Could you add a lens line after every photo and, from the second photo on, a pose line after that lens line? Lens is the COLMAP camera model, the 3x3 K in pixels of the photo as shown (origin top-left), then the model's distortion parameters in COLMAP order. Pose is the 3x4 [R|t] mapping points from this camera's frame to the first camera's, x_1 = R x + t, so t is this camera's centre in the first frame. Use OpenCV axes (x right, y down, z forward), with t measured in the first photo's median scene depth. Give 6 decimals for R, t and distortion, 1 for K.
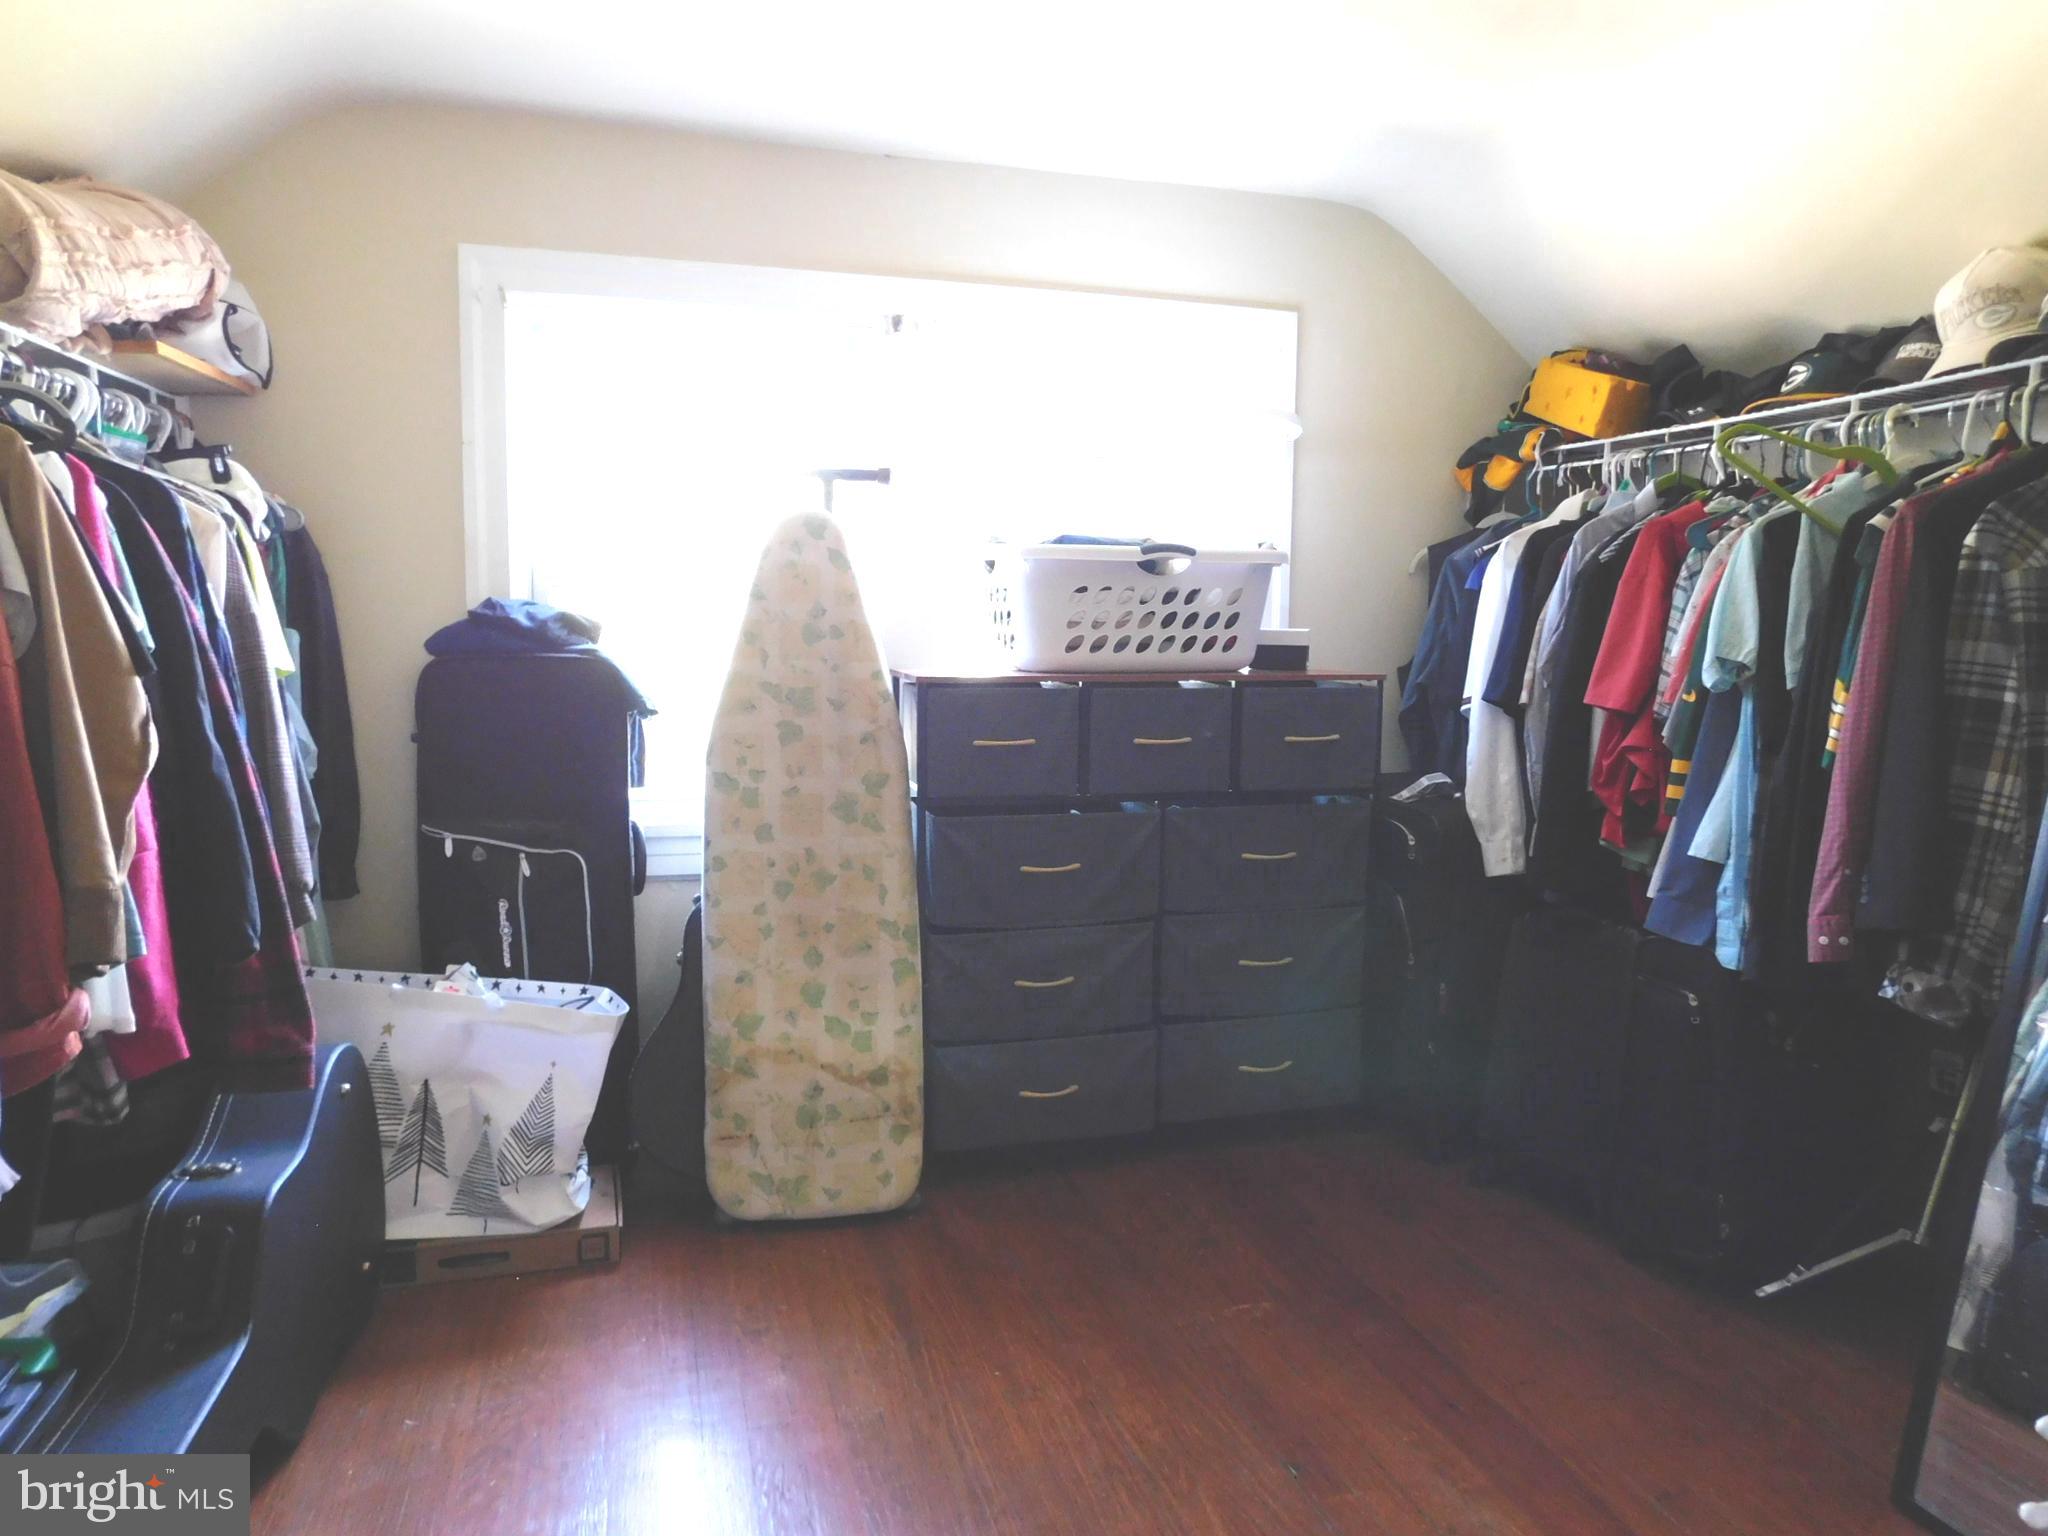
lens RADIAL K [[1351.7, 0, 1027.5], [0, 1351.7, 769.3], [0, 0, 1]] dist [-0.037208, 0.032496]
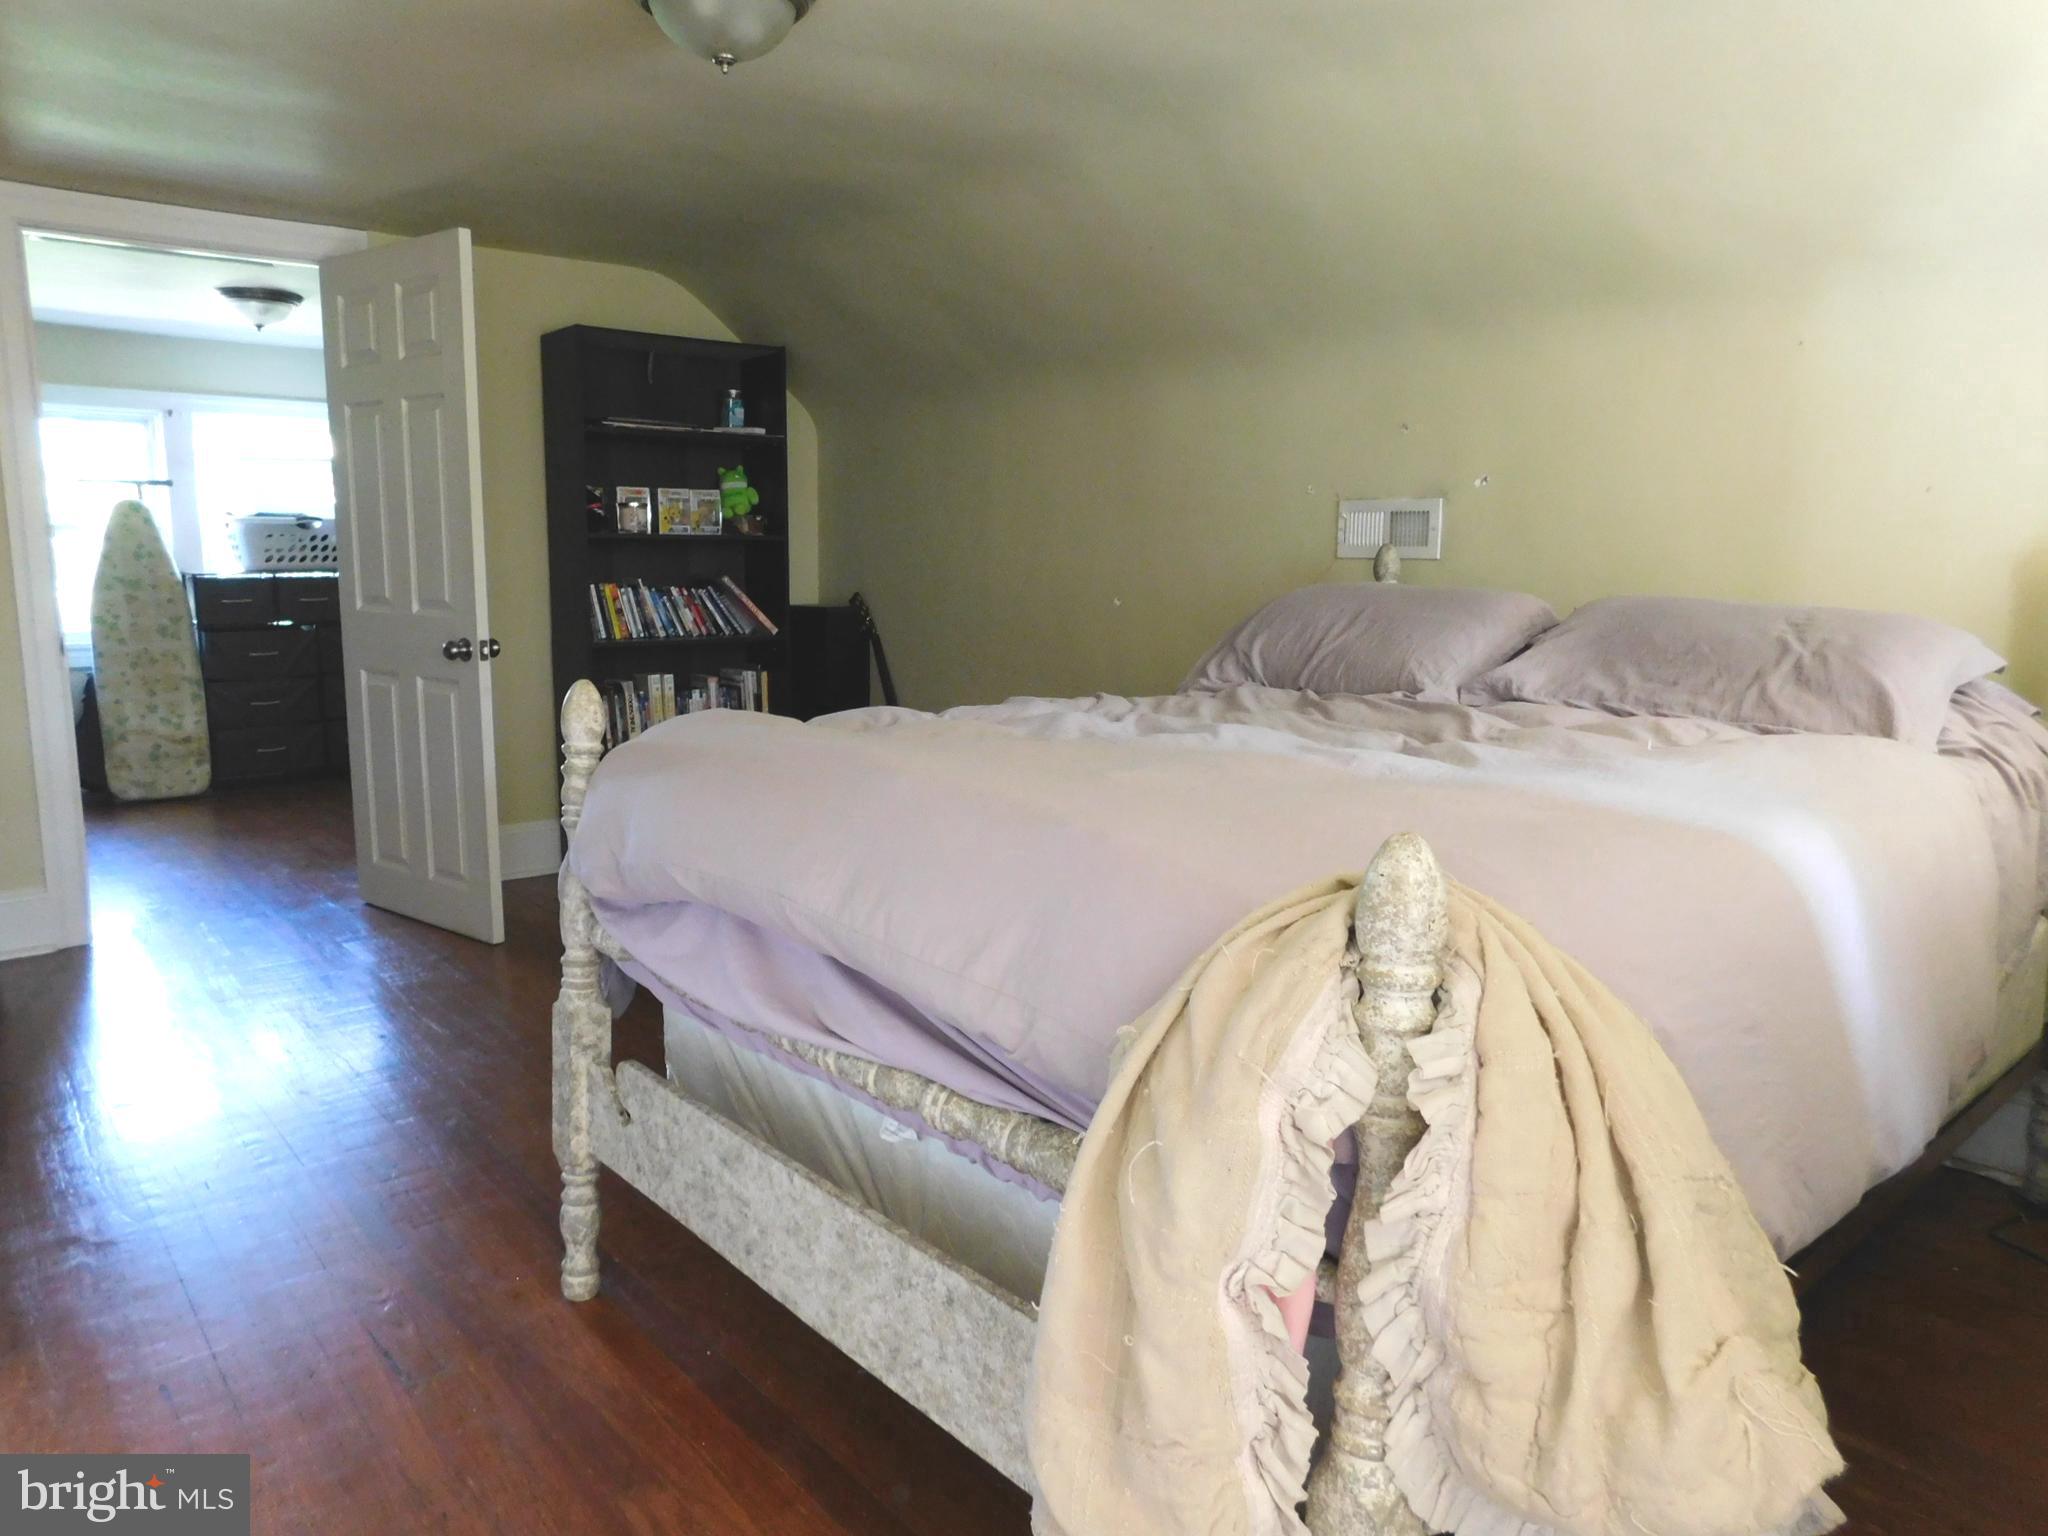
lens RADIAL K [[1351.7, 0, 1008.2], [0, 1351.7, 756.5], [0, 0, 1]] dist [-0.037208, 0.032496]
pose [[0.904709, -0.069400, 0.420340, 0.202499], [0.047886, 0.996956, 0.061535, 0.174830], [-0.423330, -0.035543, 0.905278, -1.733232]]
